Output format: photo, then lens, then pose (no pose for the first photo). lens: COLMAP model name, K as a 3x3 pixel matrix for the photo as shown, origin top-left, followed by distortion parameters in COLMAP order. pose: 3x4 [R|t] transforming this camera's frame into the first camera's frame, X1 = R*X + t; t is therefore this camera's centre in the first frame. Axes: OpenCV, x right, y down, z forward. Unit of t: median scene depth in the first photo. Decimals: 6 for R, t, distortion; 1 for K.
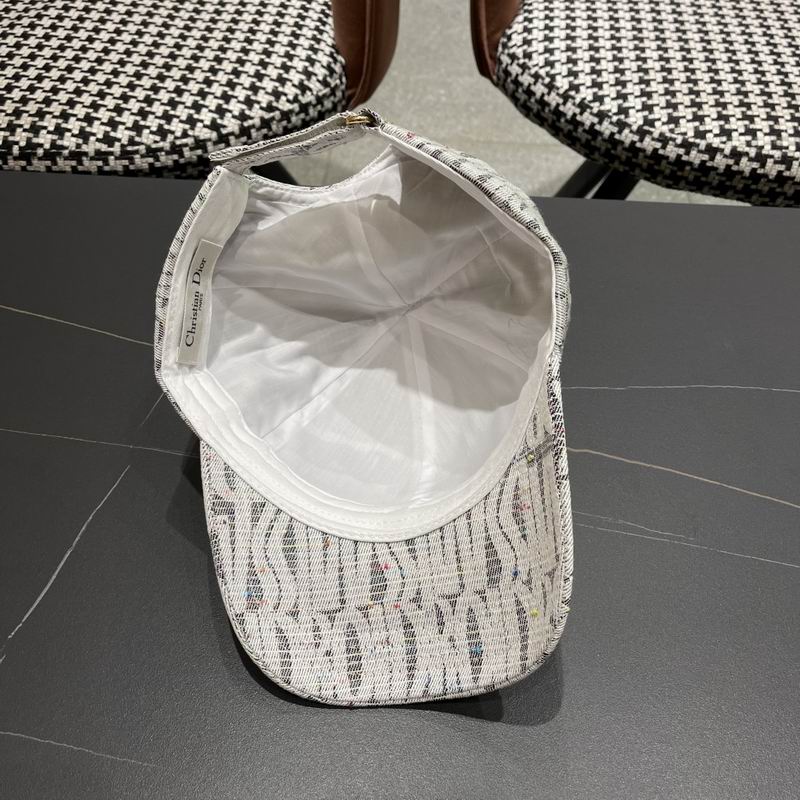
lens RADIAL K [[837.8, 0, 407.0], [0, 837.8, 401.8], [0, 0, 1]] dist [0.021635, 0.000000]
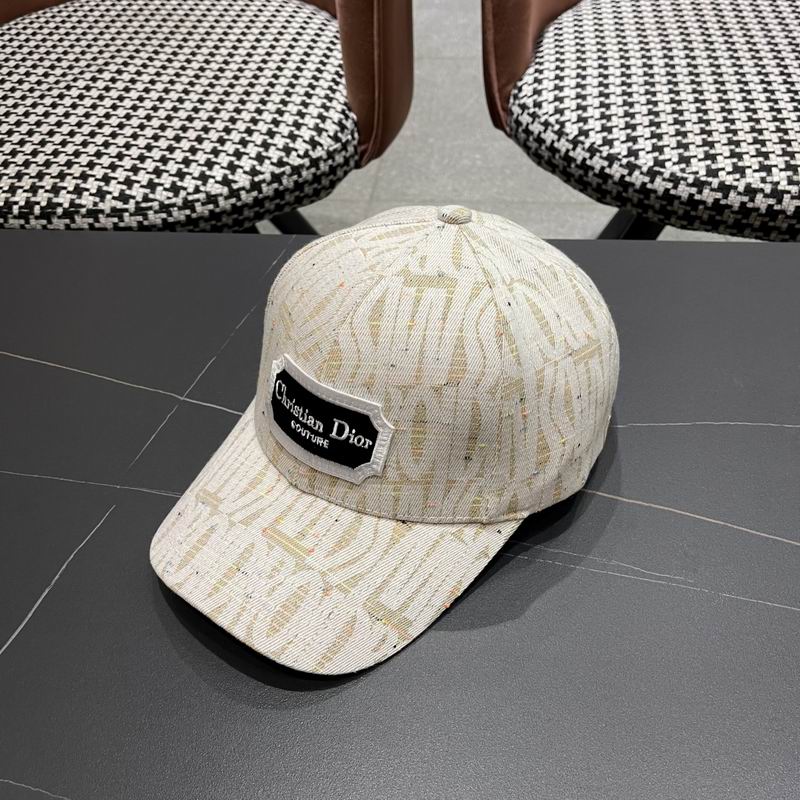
lens RADIAL K [[837.8, 0, 398.5], [0, 837.8, 409.2], [0, 0, 1]] dist [0.021635, 0.000000]
pose [[0.996514, -0.011523, -0.082632, 0.059979], [0.005205, 0.997073, -0.076275, 0.027045], [0.083269, 0.075579, 0.993657, 0.019331]]
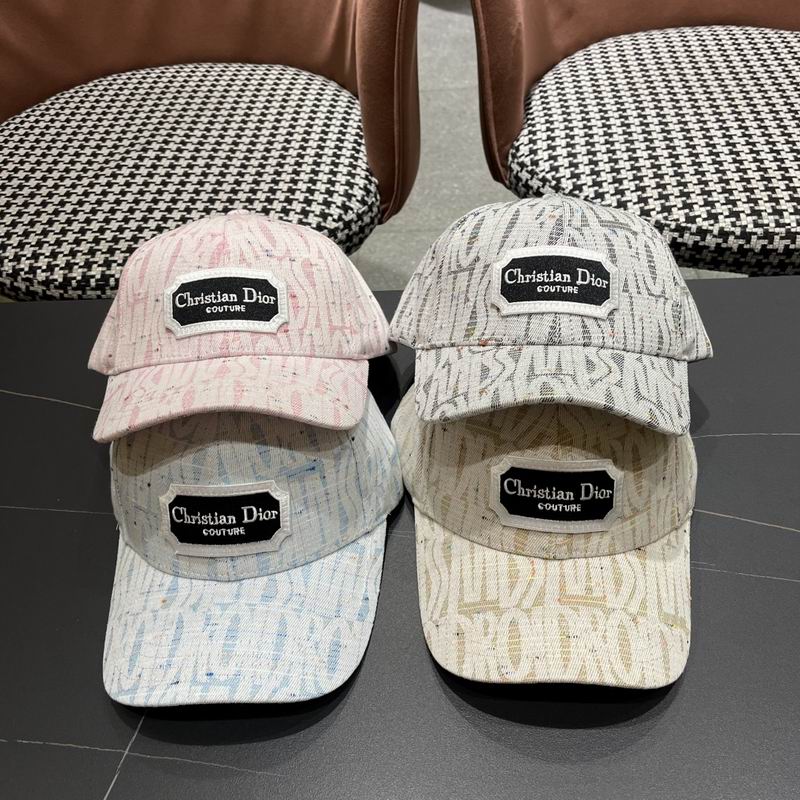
lens RADIAL K [[837.8, 0, 399.6], [0, 837.8, 403.0], [0, 0, 1]] dist [0.021635, 0.000000]
pose [[0.996425, -0.075857, -0.037182, -0.025624], [0.072329, 0.993449, -0.088469, 0.006106], [0.043649, 0.085463, 0.995385, -0.140043]]
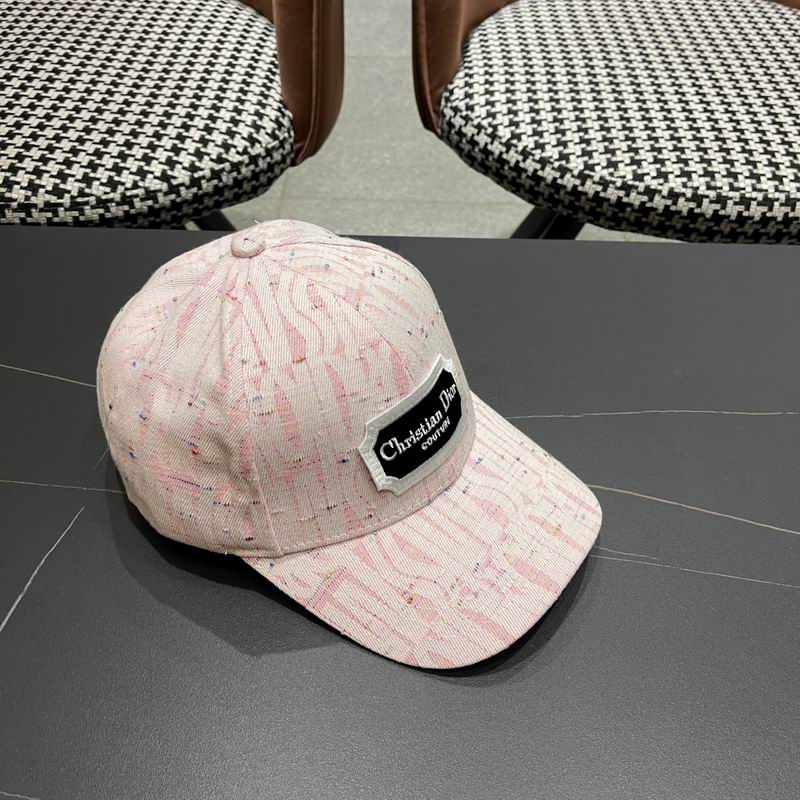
lens RADIAL K [[837.8, 0, 399.4], [0, 837.8, 407.8], [0, 0, 1]] dist [0.021635, 0.000000]
pose [[0.998323, -0.030671, 0.049096, -0.005636], [0.034192, 0.996777, -0.072577, 0.029687], [-0.046712, 0.074134, 0.996154, 0.001495]]
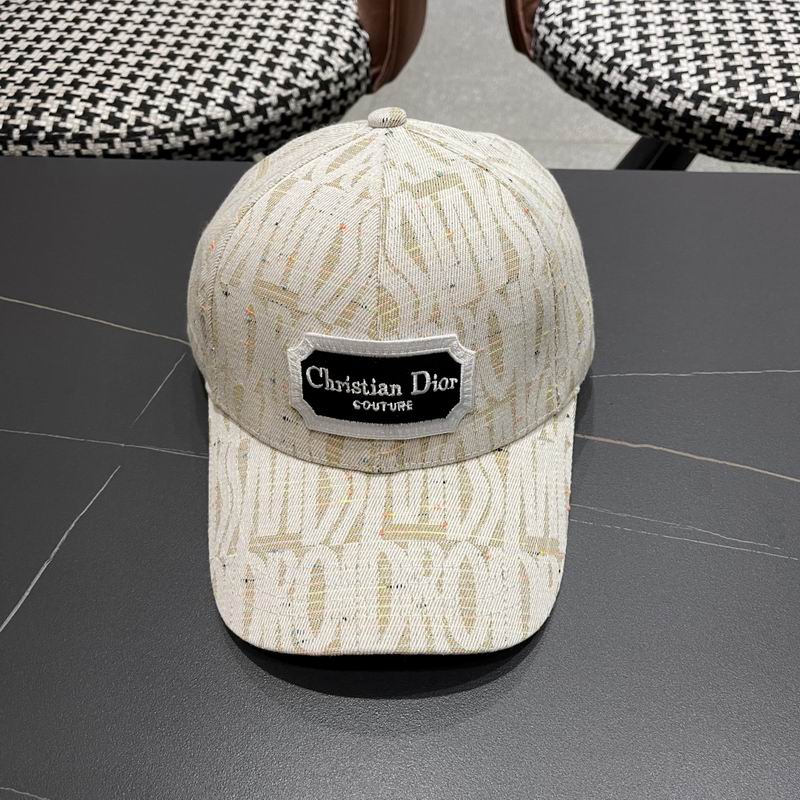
lens RADIAL K [[837.8, 0, 405.7], [0, 837.8, 394.3], [0, 0, 1]] dist [0.021635, 0.000000]
pose [[0.998789, -0.010859, -0.047976, 0.007331], [0.009317, 0.999436, -0.032253, 0.021631], [0.048299, 0.031767, 0.998328, 0.091733]]
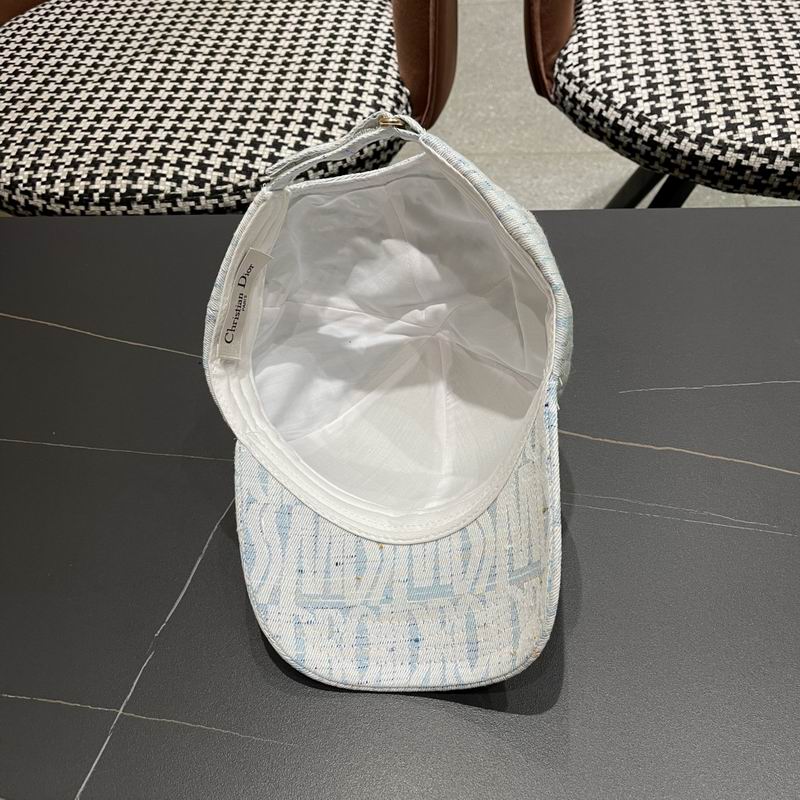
lens RADIAL K [[837.8, 0, 403.1], [0, 837.8, 403.2], [0, 0, 1]] dist [0.021635, 0.000000]
pose [[0.996802, -0.046118, -0.065263, -0.033168], [0.045322, 0.998879, -0.013628, 0.000617], [0.065818, 0.010627, 0.997775, -0.055839]]
